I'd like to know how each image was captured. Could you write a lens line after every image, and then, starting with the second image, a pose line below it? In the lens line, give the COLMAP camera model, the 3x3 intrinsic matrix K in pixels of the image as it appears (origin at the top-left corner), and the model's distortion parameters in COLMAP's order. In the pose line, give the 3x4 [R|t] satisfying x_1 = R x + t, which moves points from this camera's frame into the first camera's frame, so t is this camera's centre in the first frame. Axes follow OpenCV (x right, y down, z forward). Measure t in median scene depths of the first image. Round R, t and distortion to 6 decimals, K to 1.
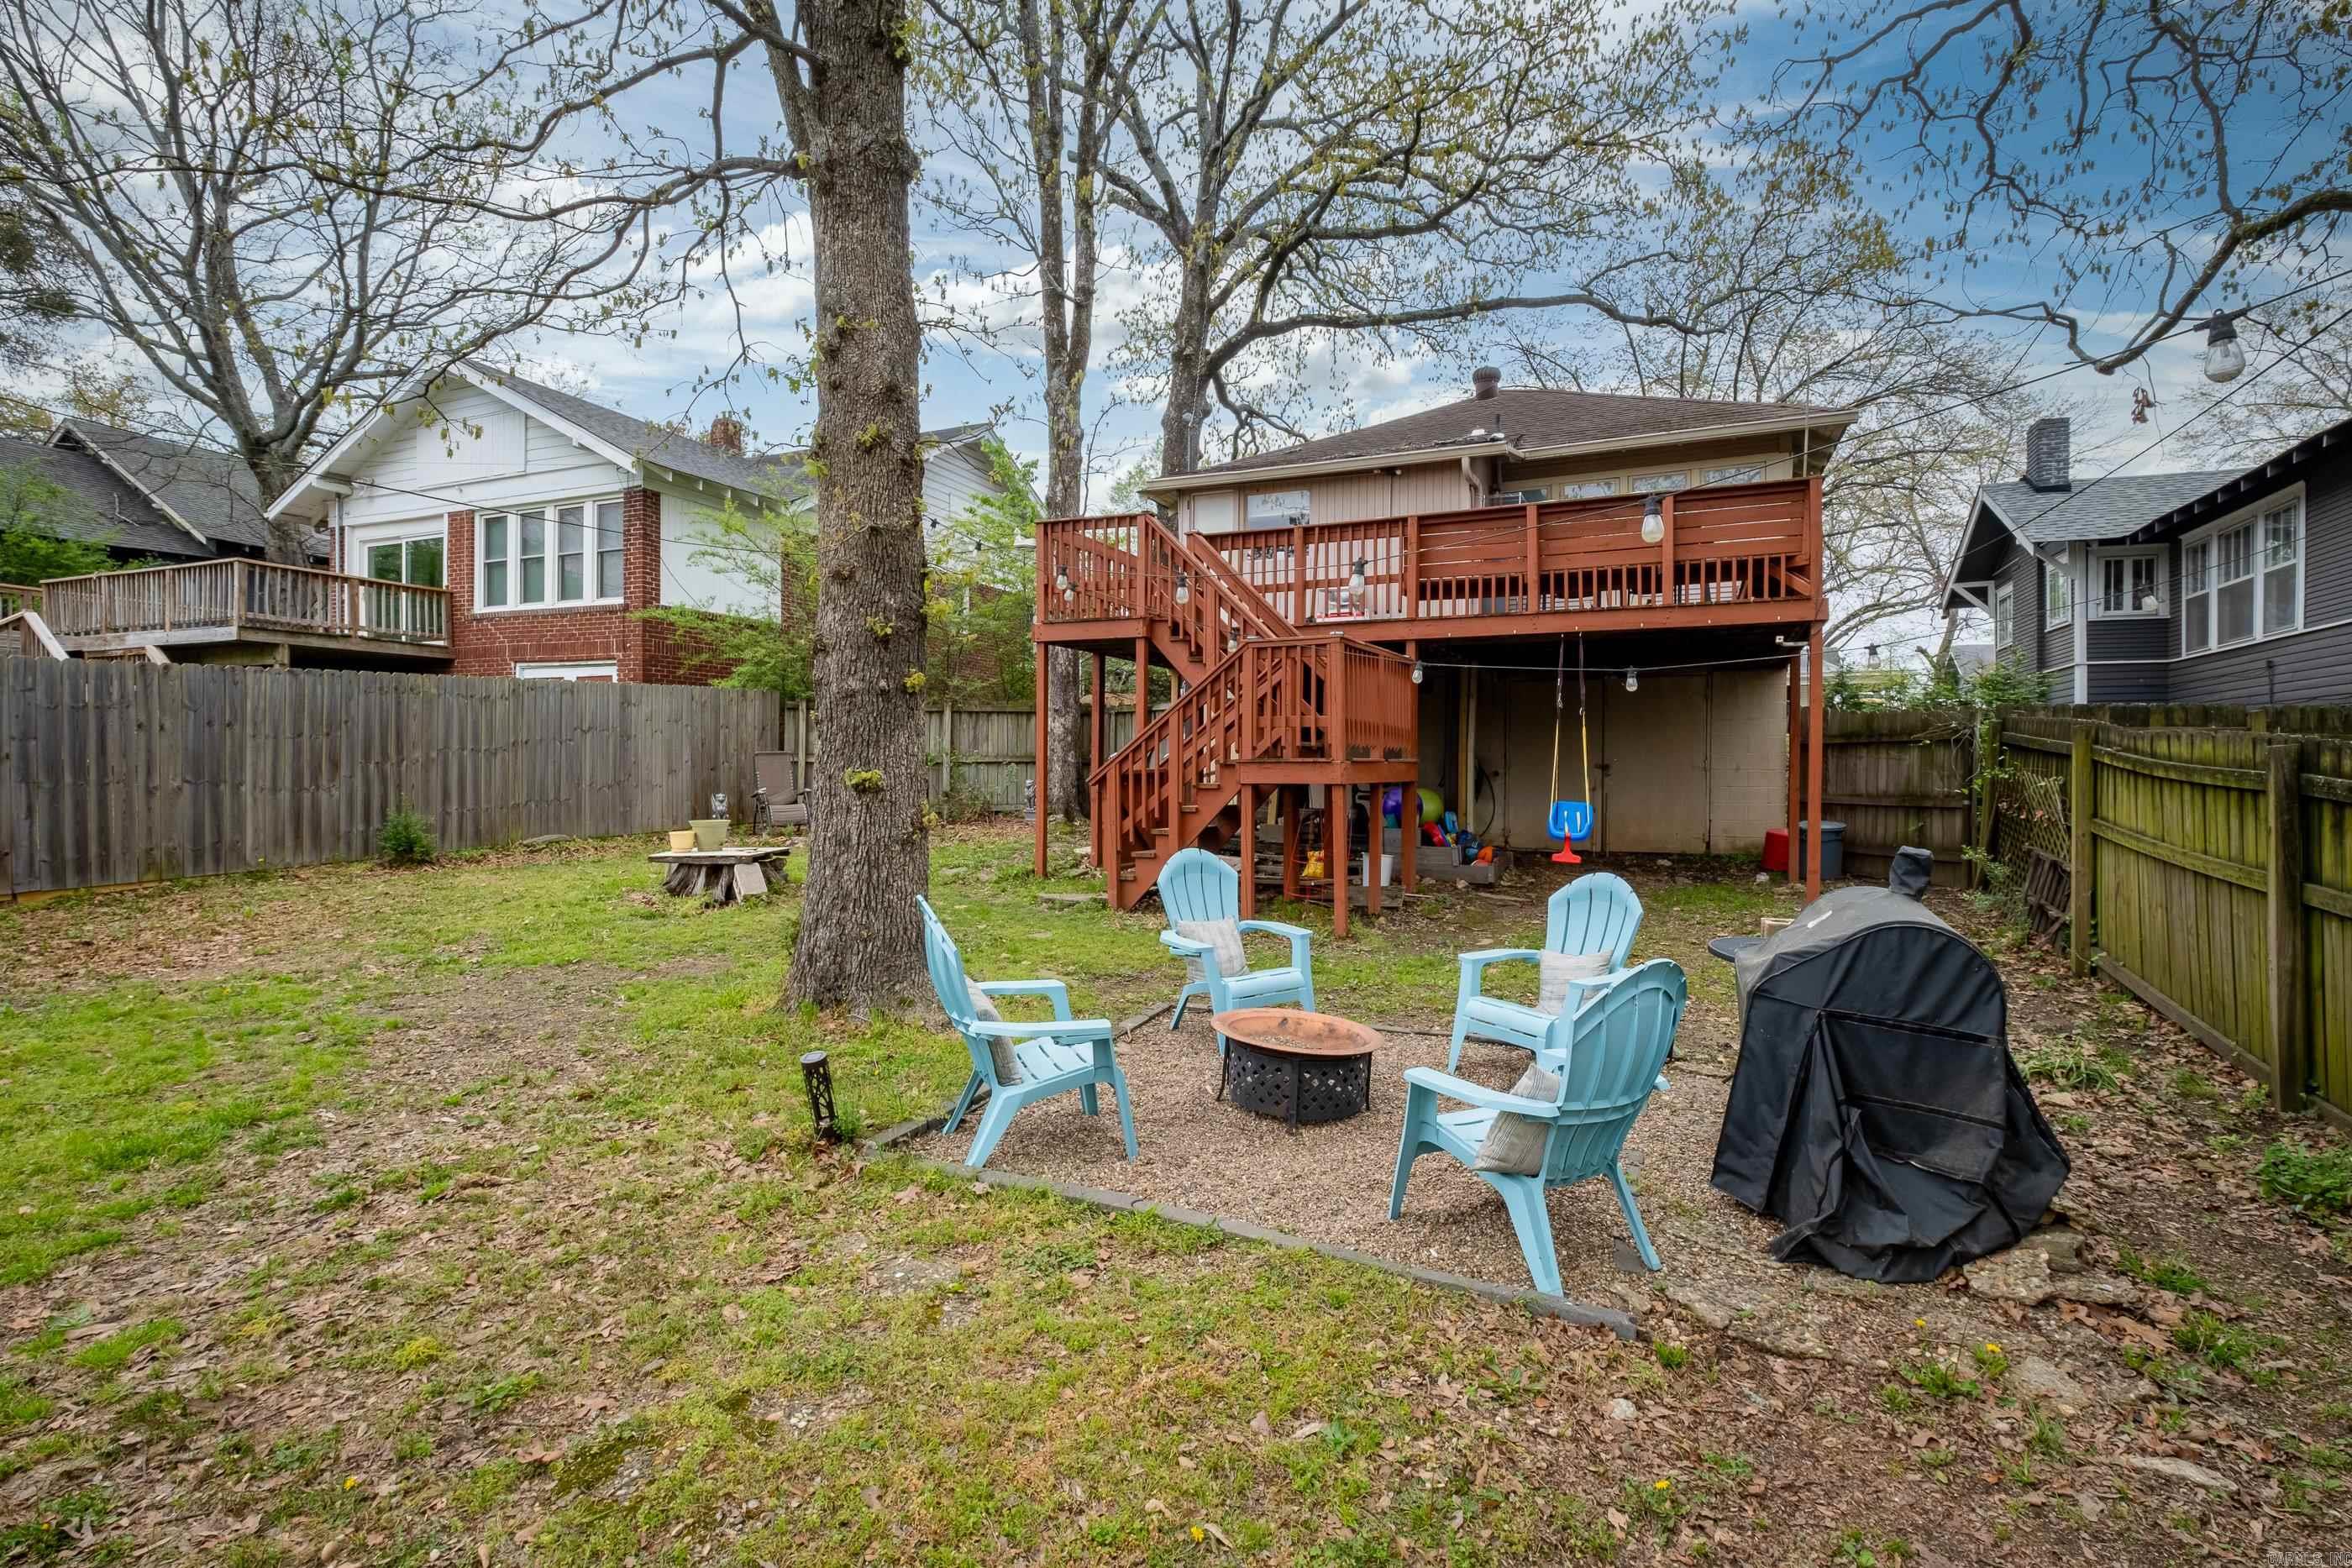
lens RADIAL K [[1080.7, 0, 1174.9], [0, 1080.7, 744.6], [0, 0, 1]] dist [-0.001089, -0.000064]
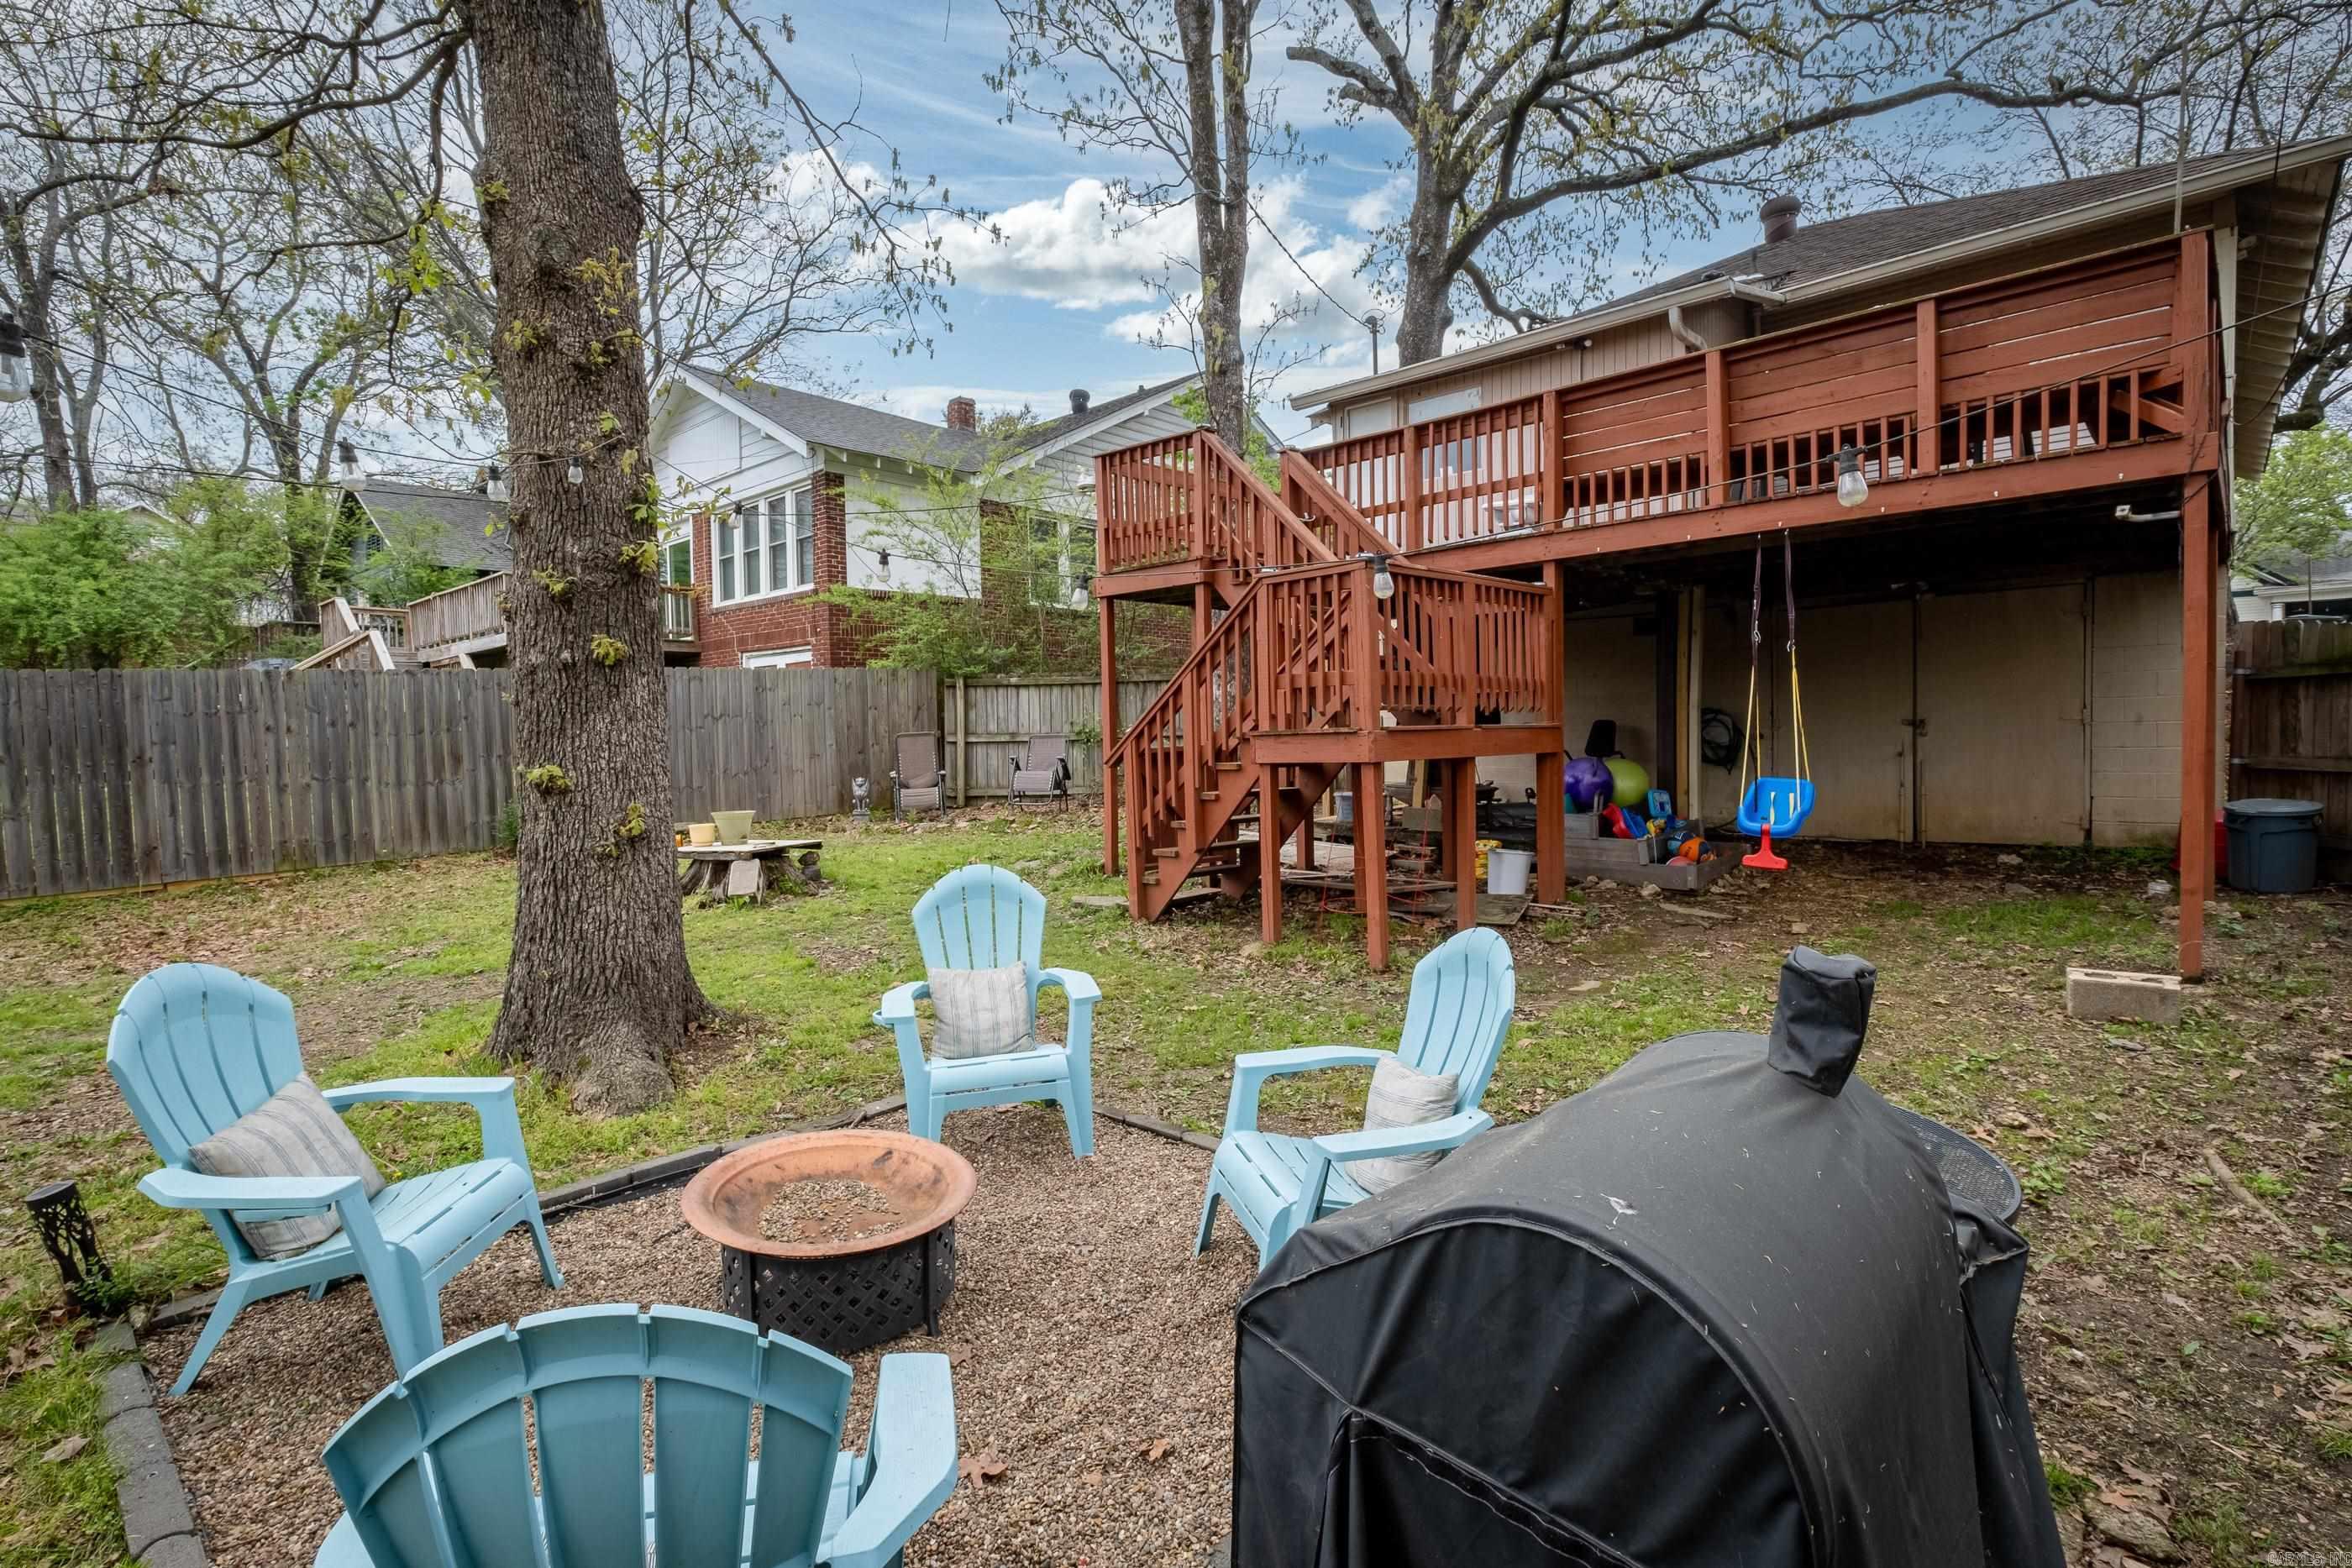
lens RADIAL K [[1102.8, 0, 1177.2], [0, 1102.8, 752.1], [0, 0, 1]] dist [-0.001455, -0.000037]
pose [[0.947834, -0.021374, -0.318046, 0.201495], [0.032777, 0.998996, 0.030546, 0.001799], [0.317074, -0.039378, 0.947583, 0.190175]]
